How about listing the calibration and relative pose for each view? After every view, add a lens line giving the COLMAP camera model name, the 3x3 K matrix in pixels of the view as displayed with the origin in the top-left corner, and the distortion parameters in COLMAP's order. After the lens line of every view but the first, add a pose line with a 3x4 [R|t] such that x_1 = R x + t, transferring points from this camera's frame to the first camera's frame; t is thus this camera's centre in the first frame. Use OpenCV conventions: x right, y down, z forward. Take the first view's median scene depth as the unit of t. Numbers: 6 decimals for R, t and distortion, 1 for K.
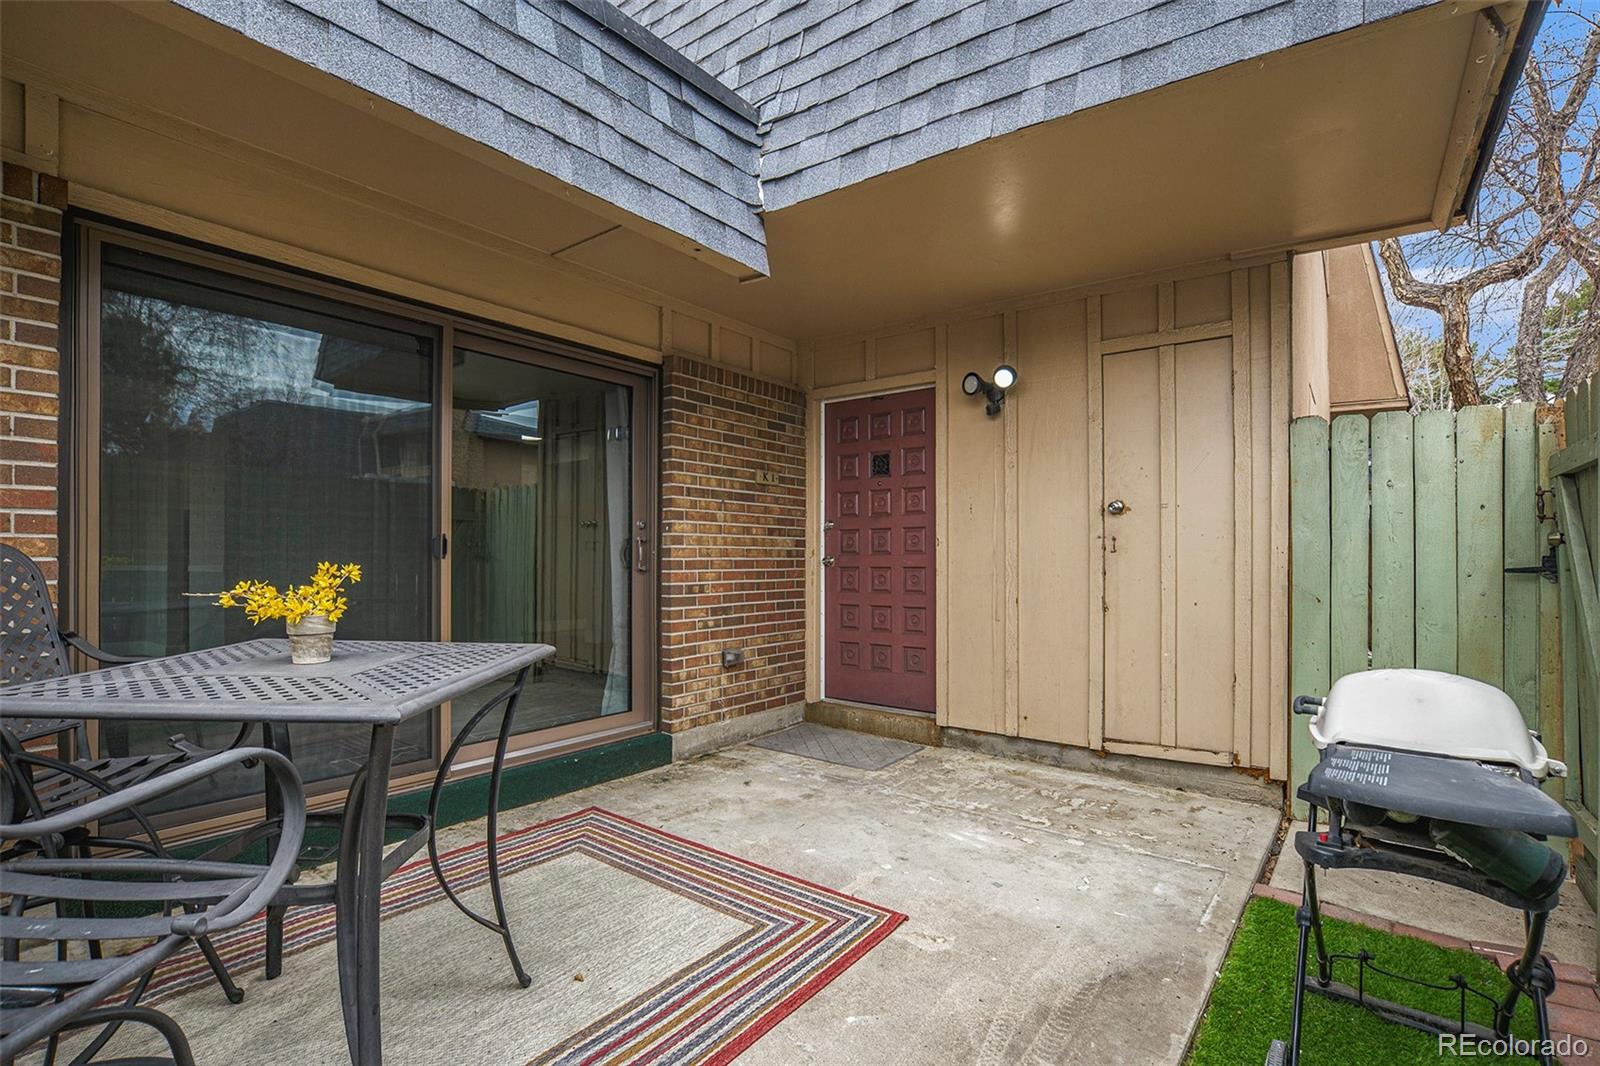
lens RADIAL K [[743.1, 0, 801.0], [0, 743.1, 543.7], [0, 0, 1]] dist [-0.029540, 0.002422]
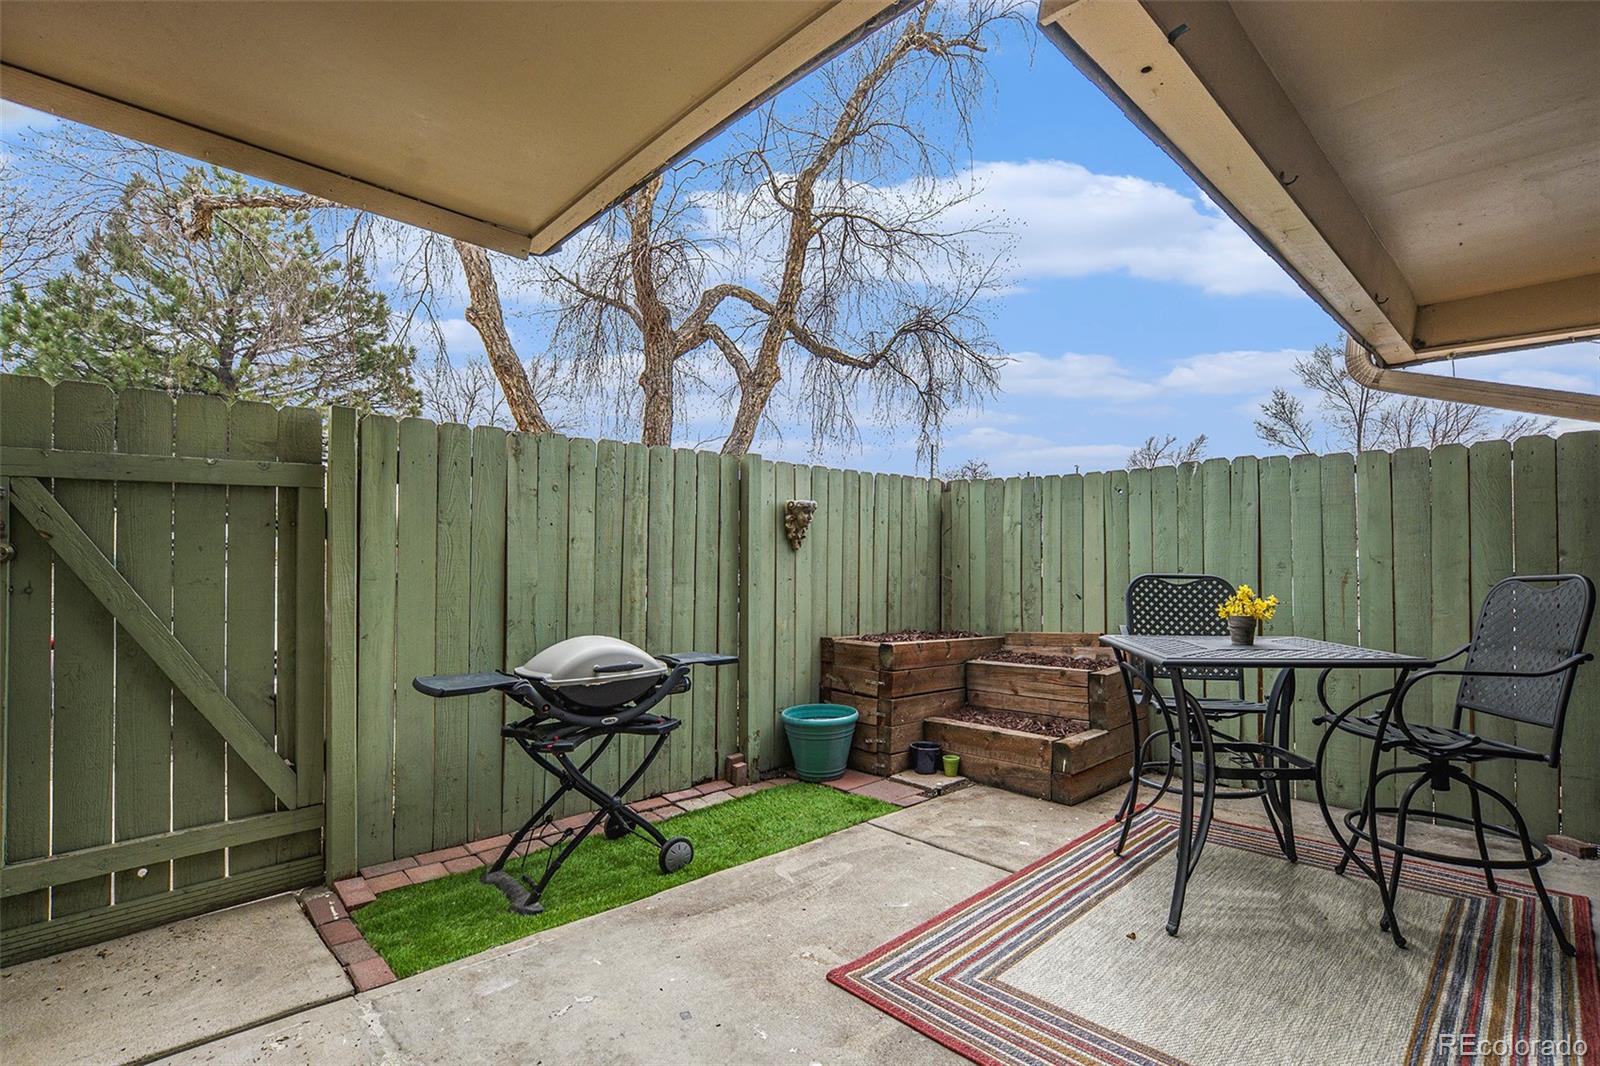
lens RADIAL K [[743.1, 0, 801.2], [0, 743.1, 536.0], [0, 0, 1]] dist [-0.029540, 0.002422]
pose [[-0.987772, -0.011871, 0.155451, 0.043378], [-0.017130, 0.999324, -0.032532, -0.006843], [-0.154959, -0.034797, -0.987308, 2.016337]]
